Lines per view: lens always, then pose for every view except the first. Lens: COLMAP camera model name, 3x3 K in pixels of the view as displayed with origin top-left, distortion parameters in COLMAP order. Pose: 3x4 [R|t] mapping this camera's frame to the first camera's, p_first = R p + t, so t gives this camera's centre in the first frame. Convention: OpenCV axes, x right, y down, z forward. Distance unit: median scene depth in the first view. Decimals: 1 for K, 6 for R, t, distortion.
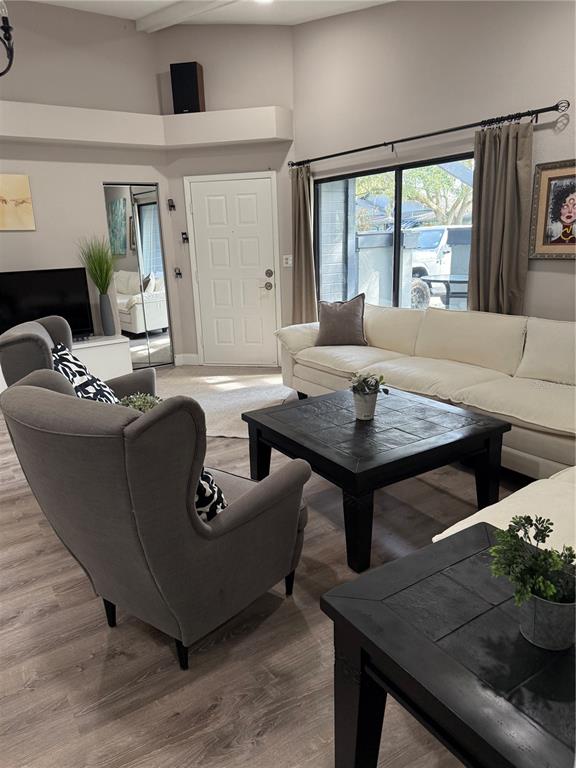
lens RADIAL K [[535.2, 0, 288.0], [0, 535.2, 384.0], [0, 0, 1]] dist [0.122136, -0.170153]
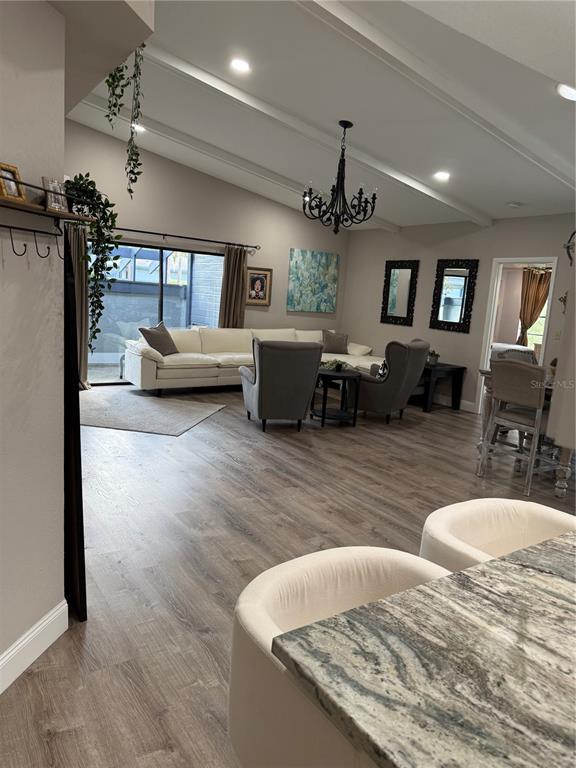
lens RADIAL K [[538.1, 0, 288.1], [0, 538.1, 380.3], [0, 0, 1]] dist [0.062158, -0.061785]
pose [[-0.007919, -0.138626, 0.990313, -1.771860], [0.199538, 0.970208, 0.137408, -0.178784], [-0.979858, 0.198693, 0.019978, 0.767209]]
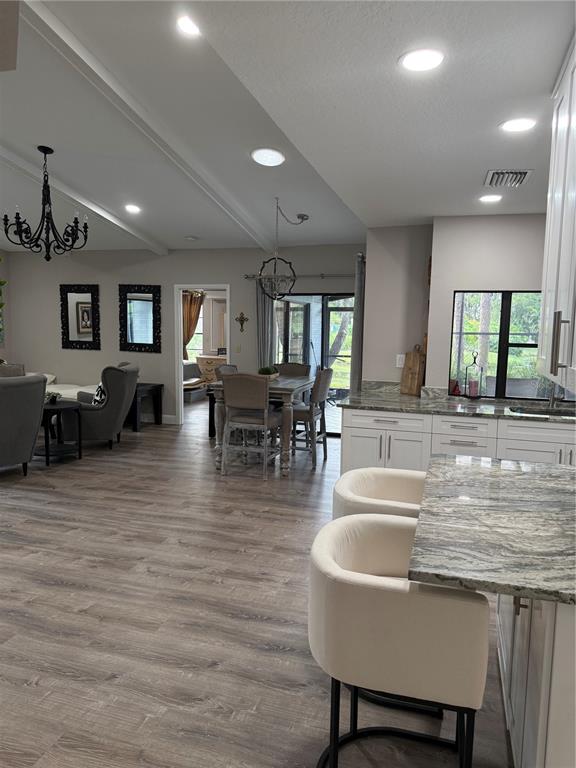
lens RADIAL K [[535.2, 0, 288.0], [0, 535.2, 384.0], [0, 0, 1]] dist [0.122136, -0.170153]
pose [[-0.629680, -0.071010, 0.773602, -1.771385], [0.202583, 0.946349, 0.251761, -0.258499], [-0.749975, 0.315248, -0.581512, 1.022251]]
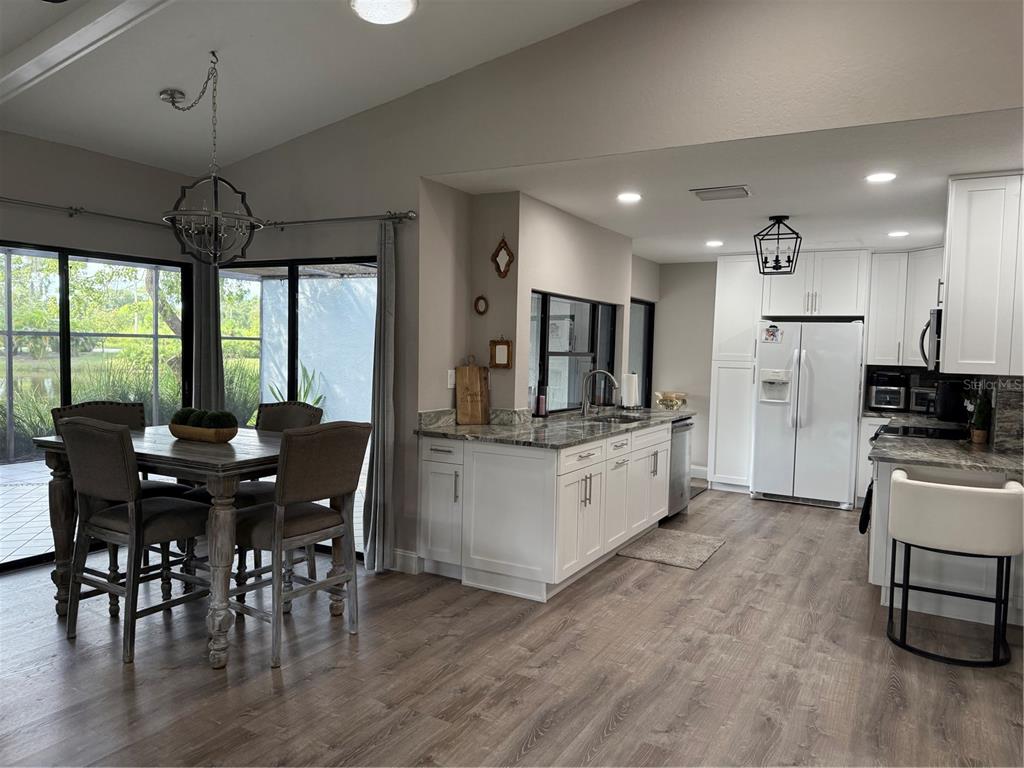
lens RADIAL K [[747.8, 0, 488.2], [0, 747.8, 384.3], [0, 0, 1]] dist [0.007983, 0.000830]
pose [[-0.898113, 0.027698, -0.438891, -0.477751], [-0.117913, 0.946303, 0.301009, -0.299460], [0.423661, 0.322091, -0.846622, 1.122926]]
